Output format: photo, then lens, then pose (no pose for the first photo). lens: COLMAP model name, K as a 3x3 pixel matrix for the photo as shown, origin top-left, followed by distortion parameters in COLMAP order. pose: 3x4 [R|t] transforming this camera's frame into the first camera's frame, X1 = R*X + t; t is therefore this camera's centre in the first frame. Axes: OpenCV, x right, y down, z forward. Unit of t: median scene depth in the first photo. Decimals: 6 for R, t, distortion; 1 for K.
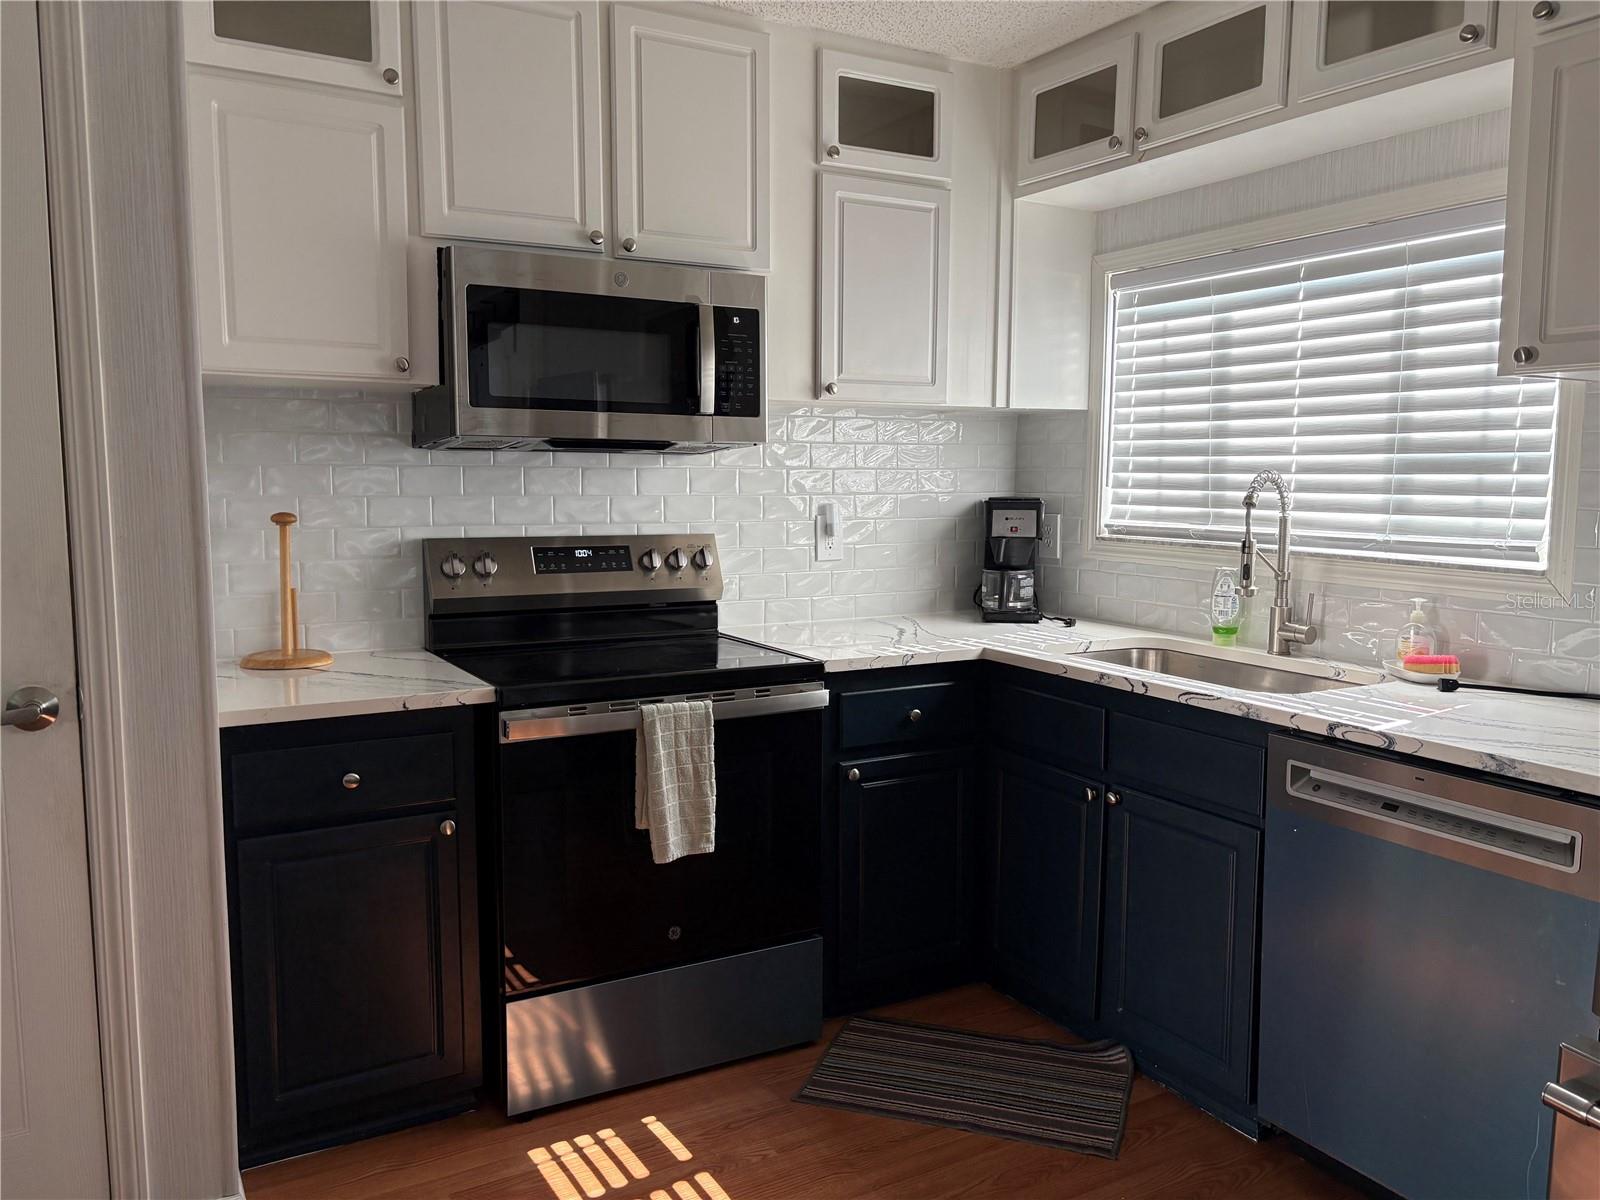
lens RADIAL K [[1211.8, 0, 792.9], [0, 1211.8, 607.0], [0, 0, 1]] dist [0.056514, -0.063900]
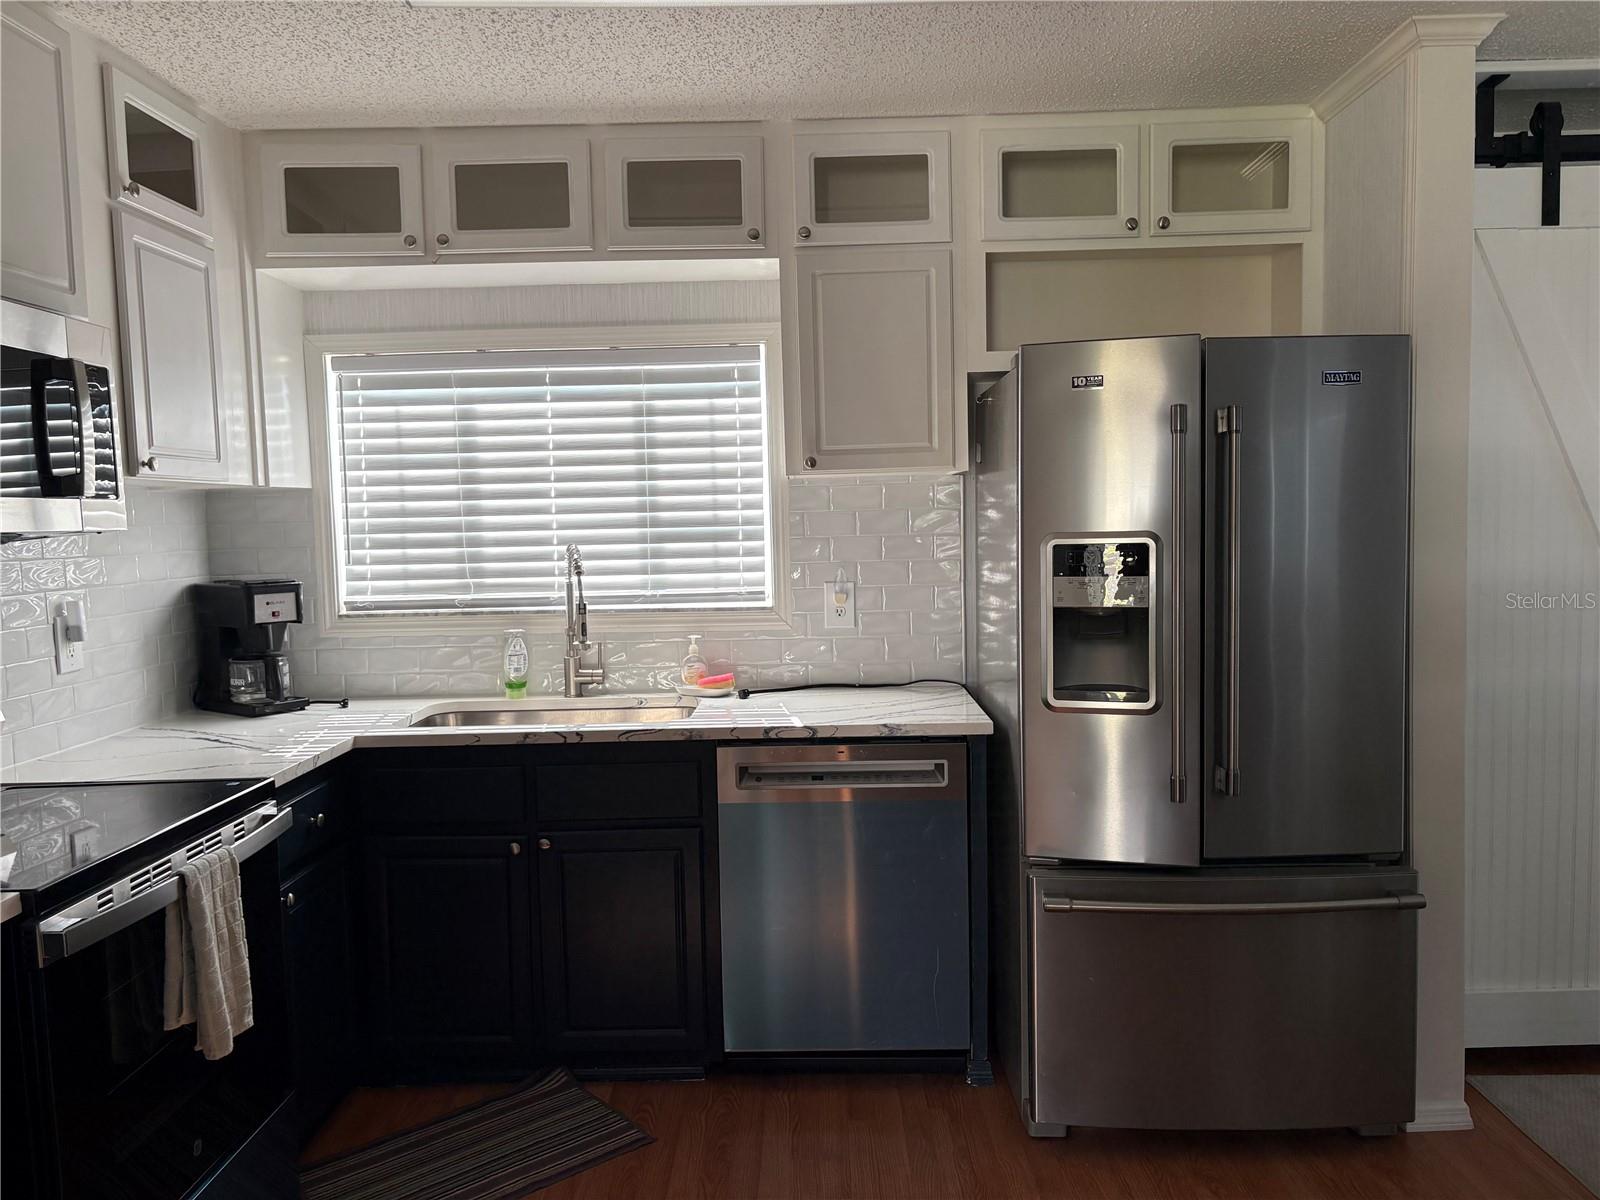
lens RADIAL K [[1211.8, 0, 797.3], [0, 1211.8, 614.5], [0, 0, 1]] dist [0.056514, -0.063900]
pose [[0.505386, -0.086653, 0.858532, -0.506452], [0.124600, 0.991846, 0.026761, -0.046086], [-0.853850, 0.093449, 0.512062, 0.202333]]
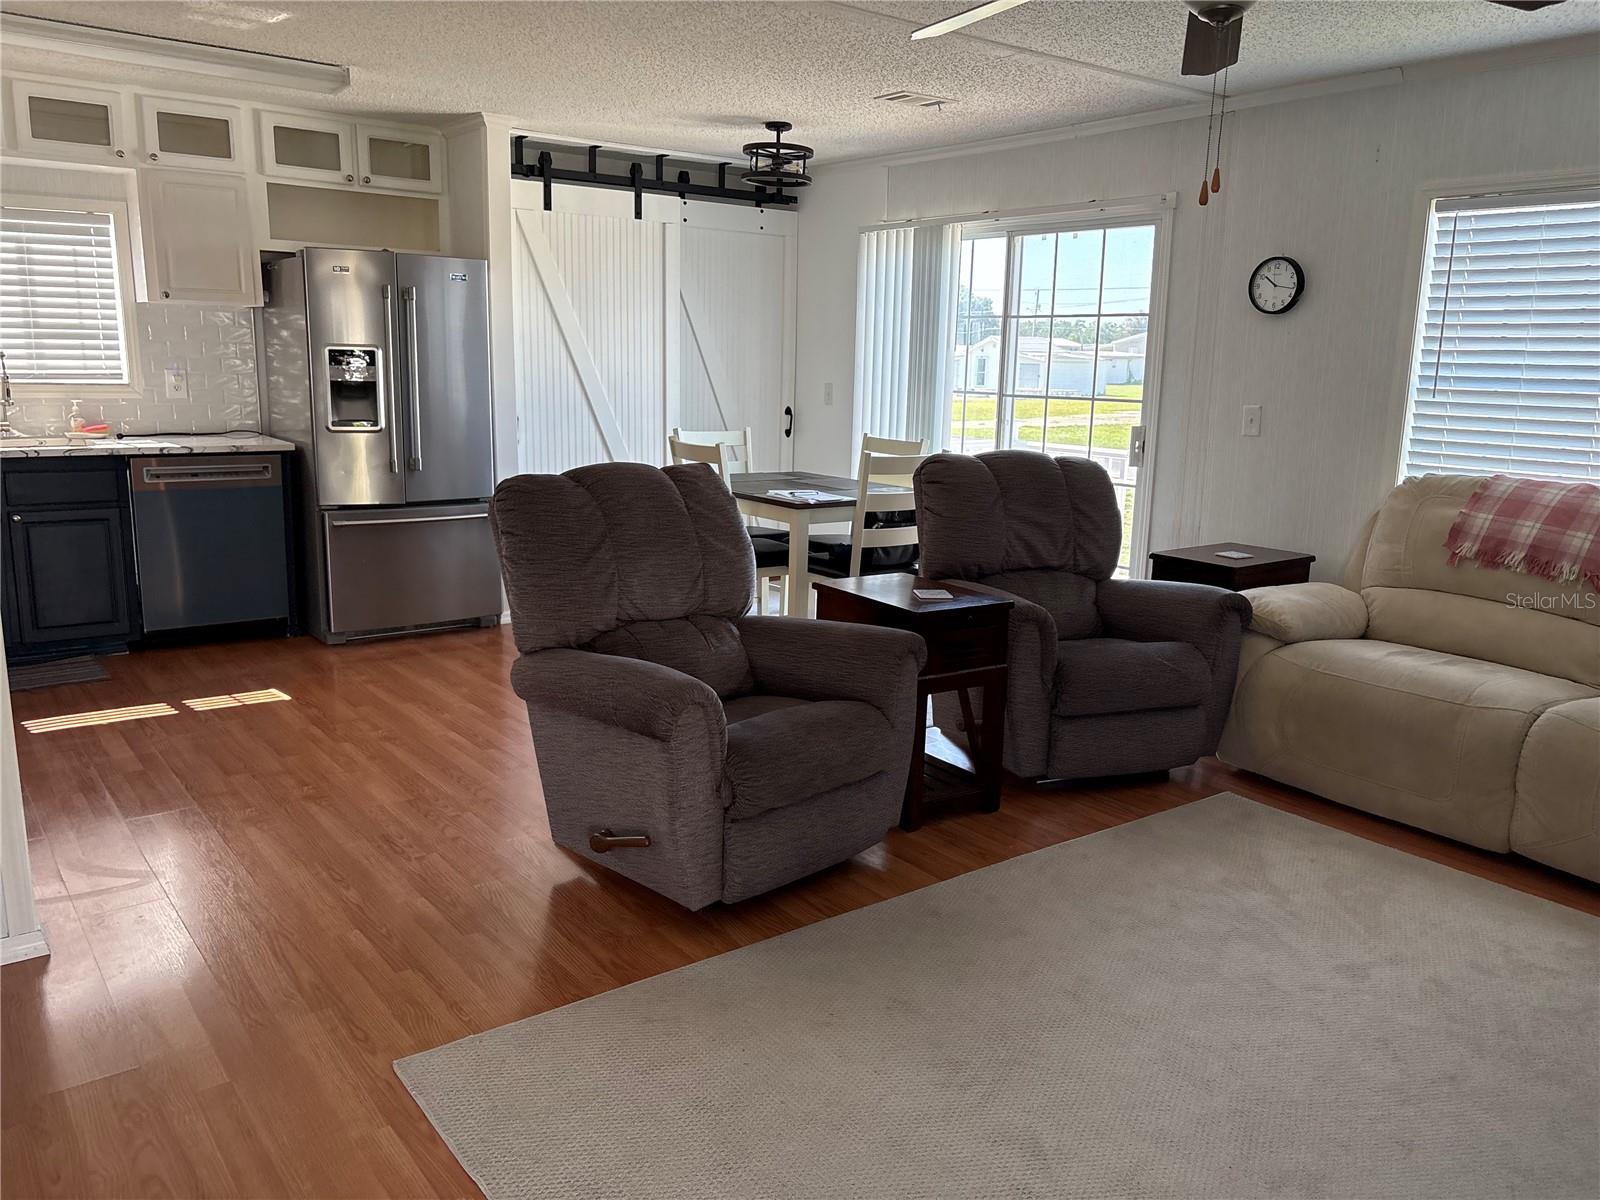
lens RADIAL K [[1211.8, 0, 802.8], [0, 1211.8, 601.9], [0, 0, 1]] dist [0.056514, -0.063900]
pose [[-0.135313, -0.210682, 0.968144, -1.586653], [0.088617, 0.970642, 0.223611, -0.028052], [-0.986832, 0.116052, -0.112670, 0.042392]]
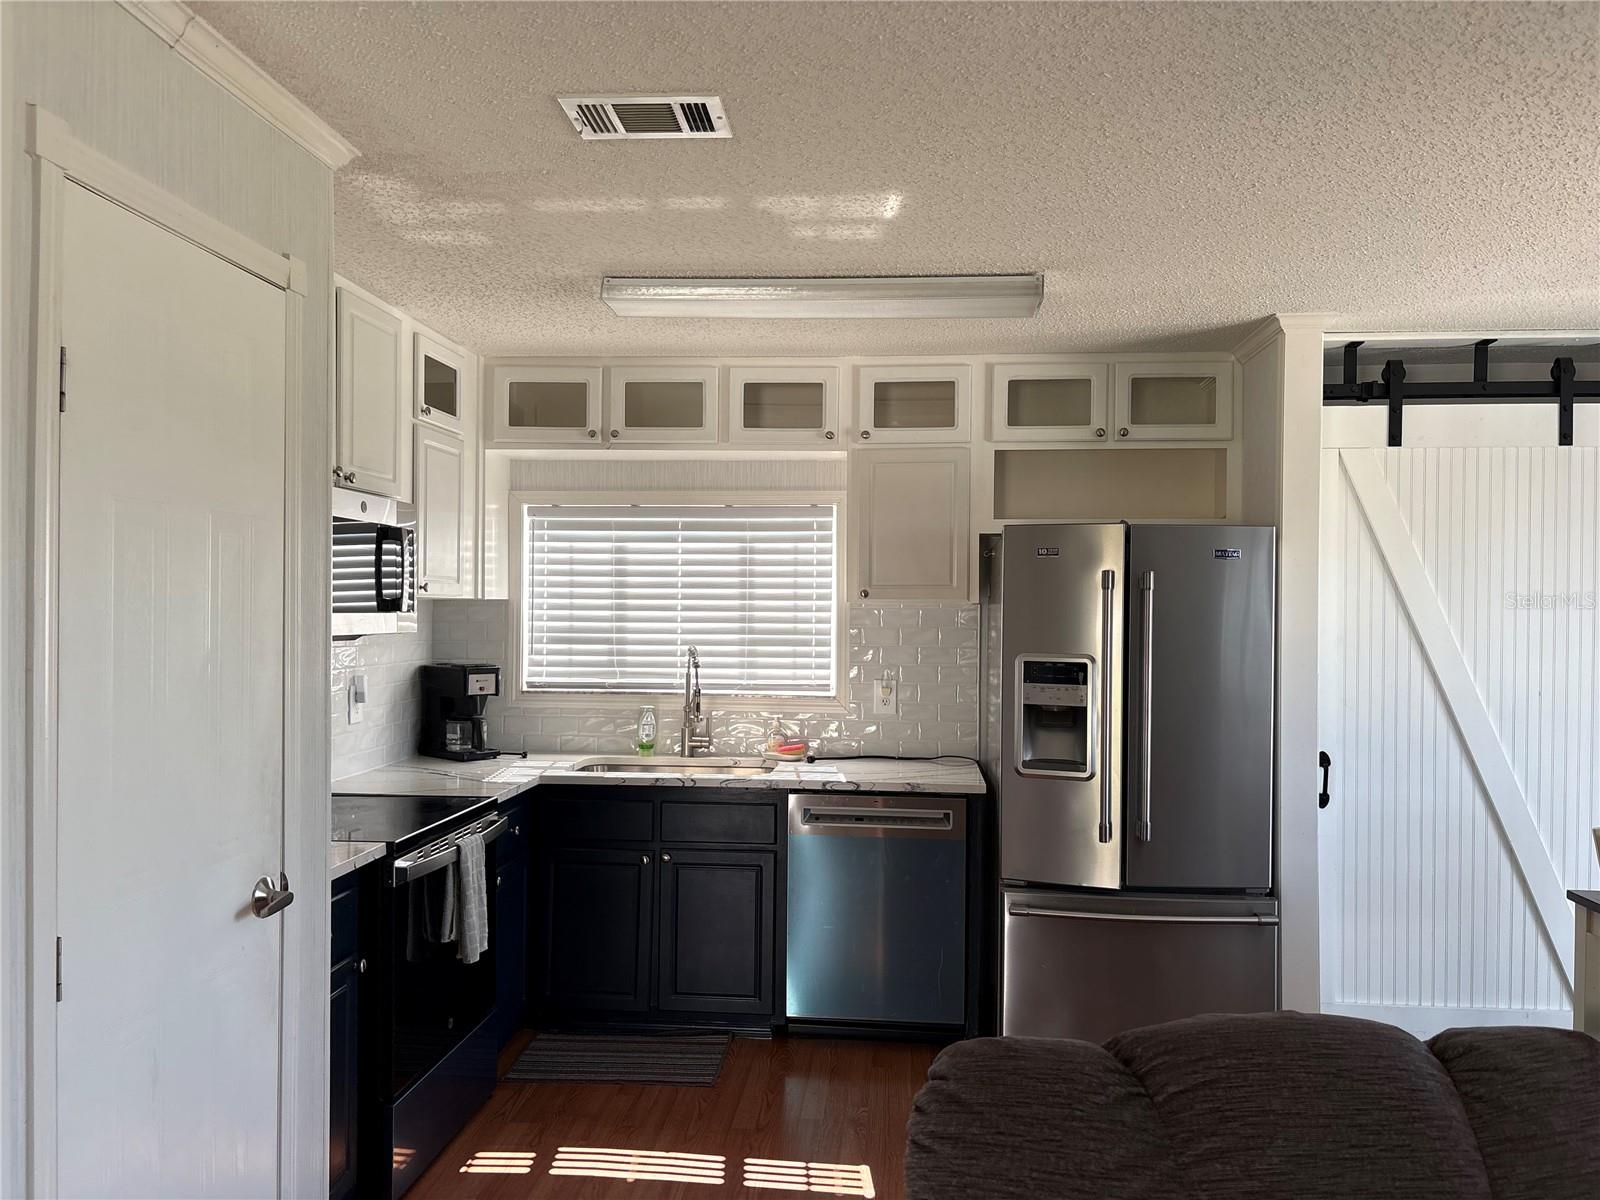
lens RADIAL K [[1211.8, 0, 790.9], [0, 1211.8, 619.8], [0, 0, 1]] dist [0.056514, -0.063900]
pose [[0.573646, -0.008459, 0.819059, -0.849405], [0.087744, 0.994827, -0.051179, -0.048726], [-0.814390, 0.101226, 0.571421, -0.051398]]
